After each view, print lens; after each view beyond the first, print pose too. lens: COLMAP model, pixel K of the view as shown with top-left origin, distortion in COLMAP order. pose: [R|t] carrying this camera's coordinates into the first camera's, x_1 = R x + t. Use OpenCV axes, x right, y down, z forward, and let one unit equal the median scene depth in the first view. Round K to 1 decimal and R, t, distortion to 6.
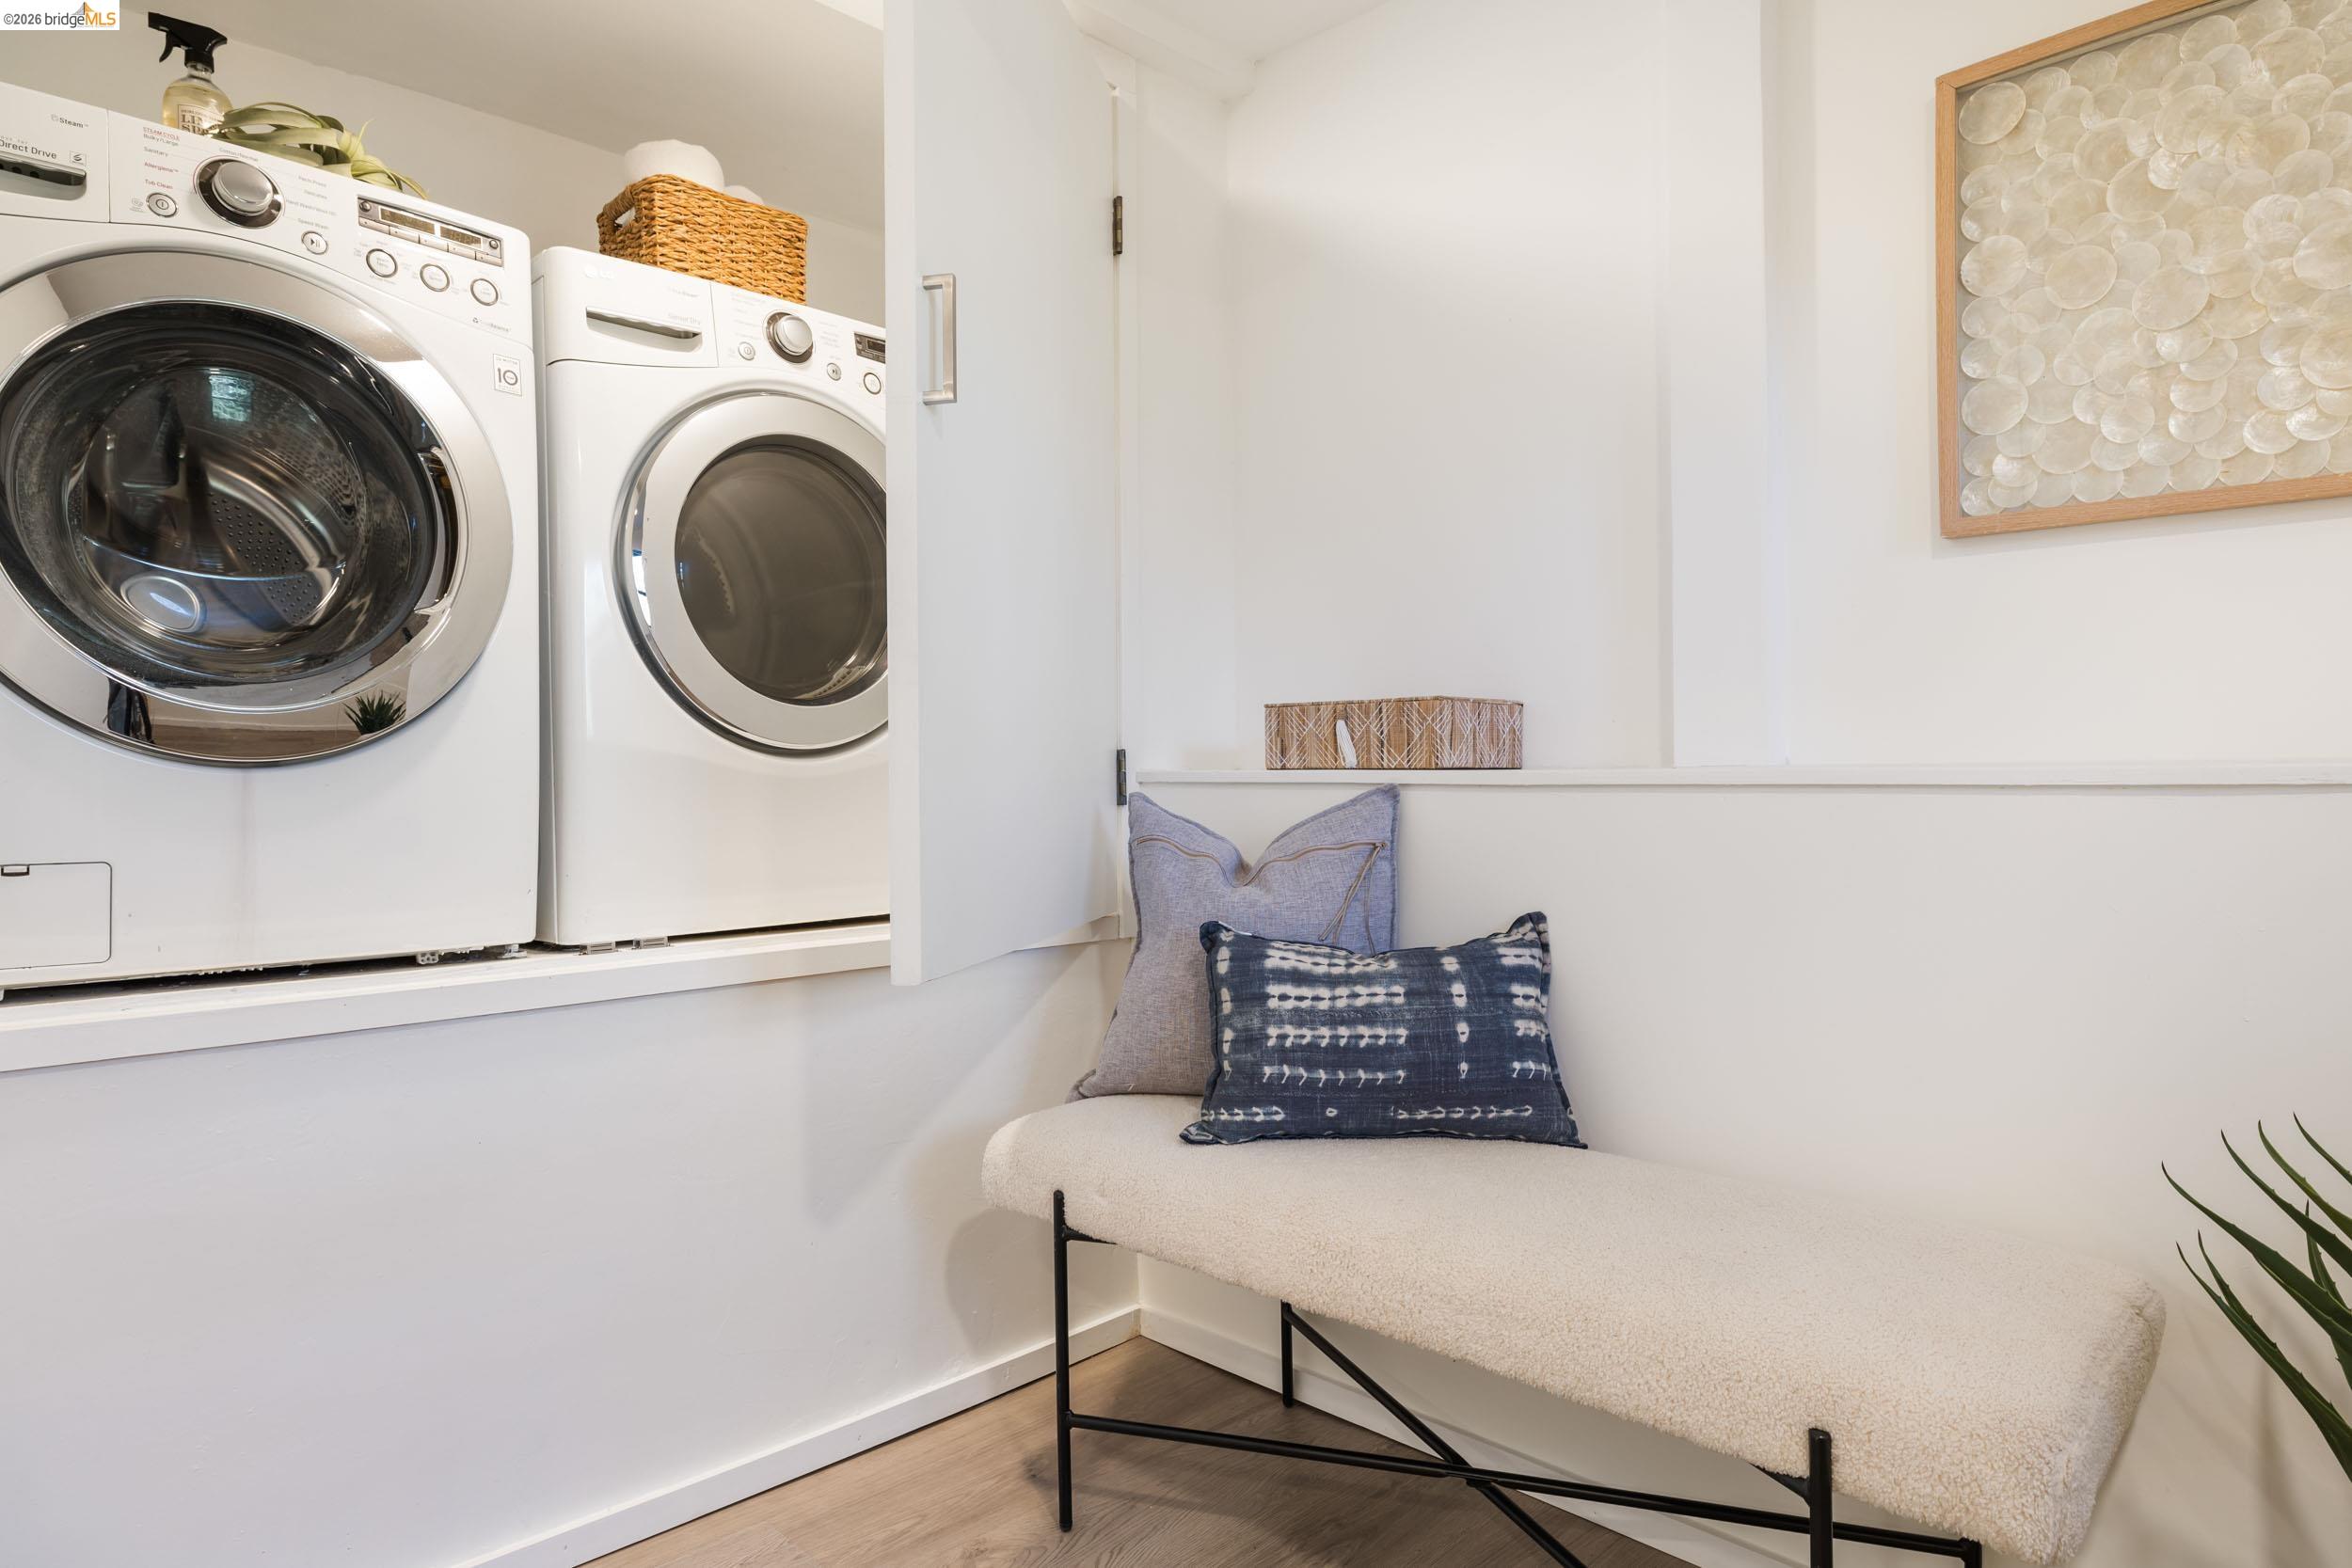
lens RADIAL K [[1347.1, 0, 1175.5], [0, 1347.1, 776.5], [0, 0, 1]] dist [-0.000882, -0.000568]
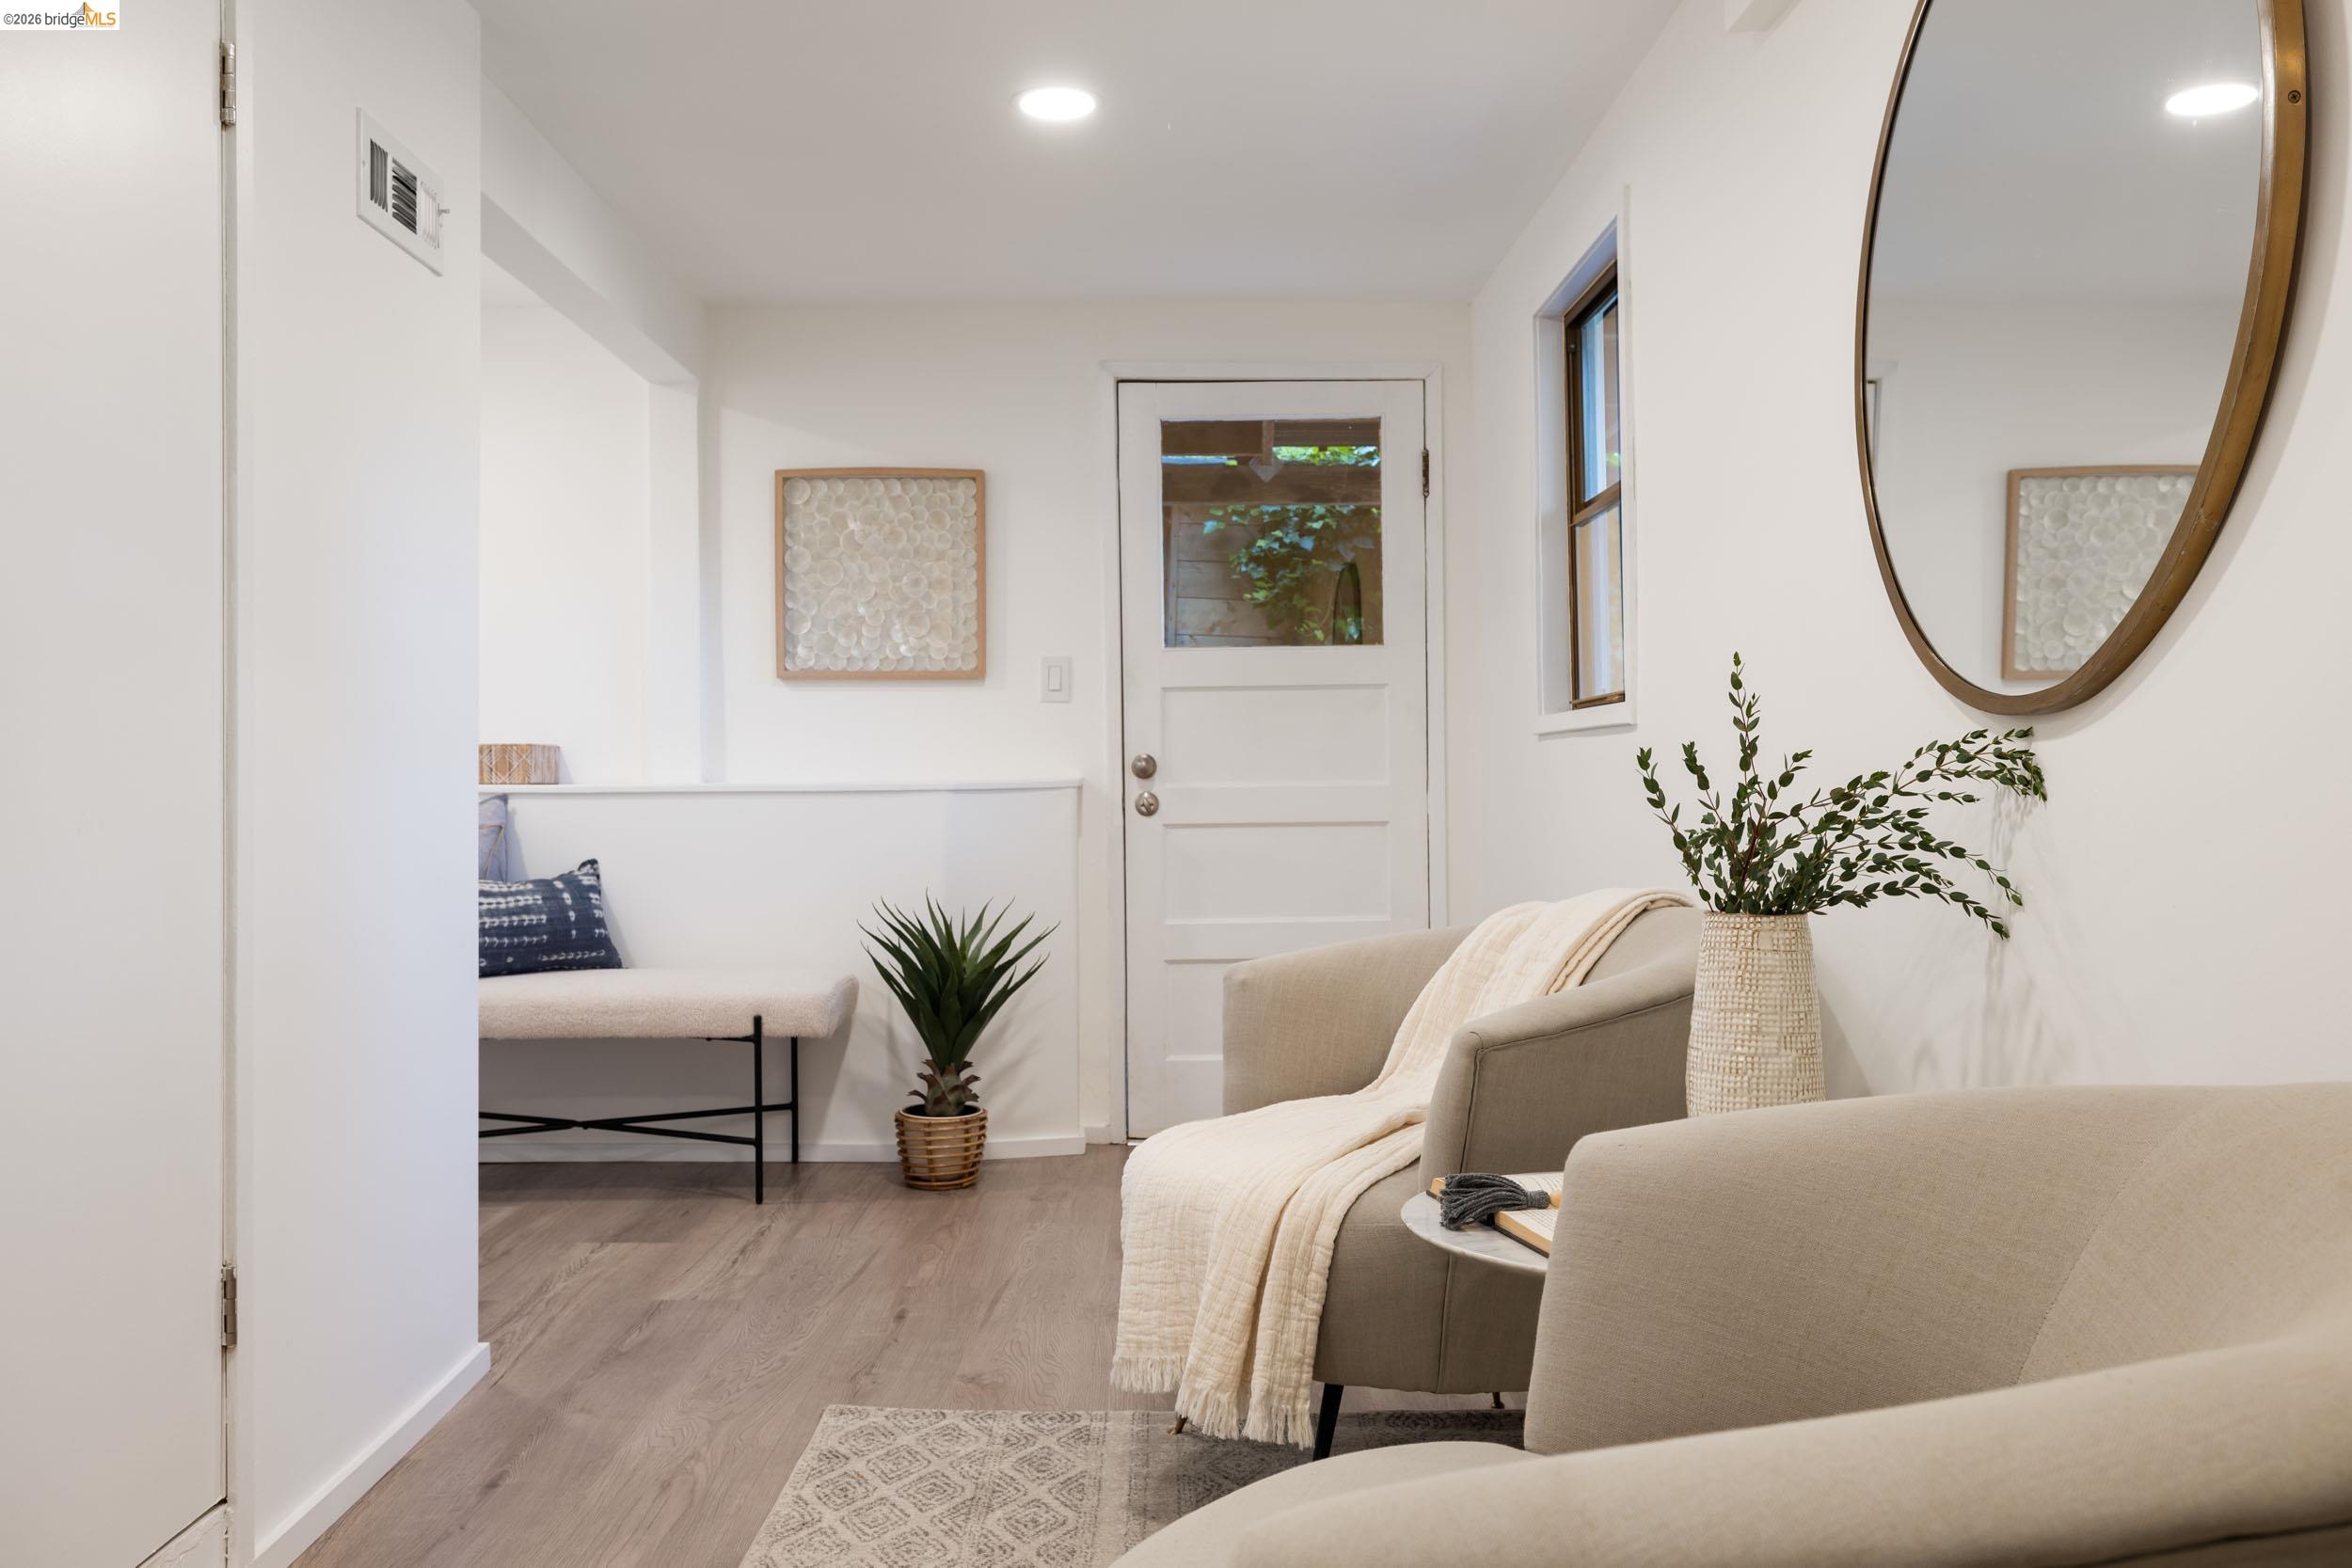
lens RADIAL K [[1884.7, 0, 1176.2], [0, 1884.7, 782.1], [0, 0, 1]] dist [-0.001042, 0.006531]
pose [[0.706981, 0.002980, 0.707226, -1.140516], [0.001564, 0.999982, -0.005776, 0.008611], [-0.707231, 0.005190, 0.706964, -1.627086]]
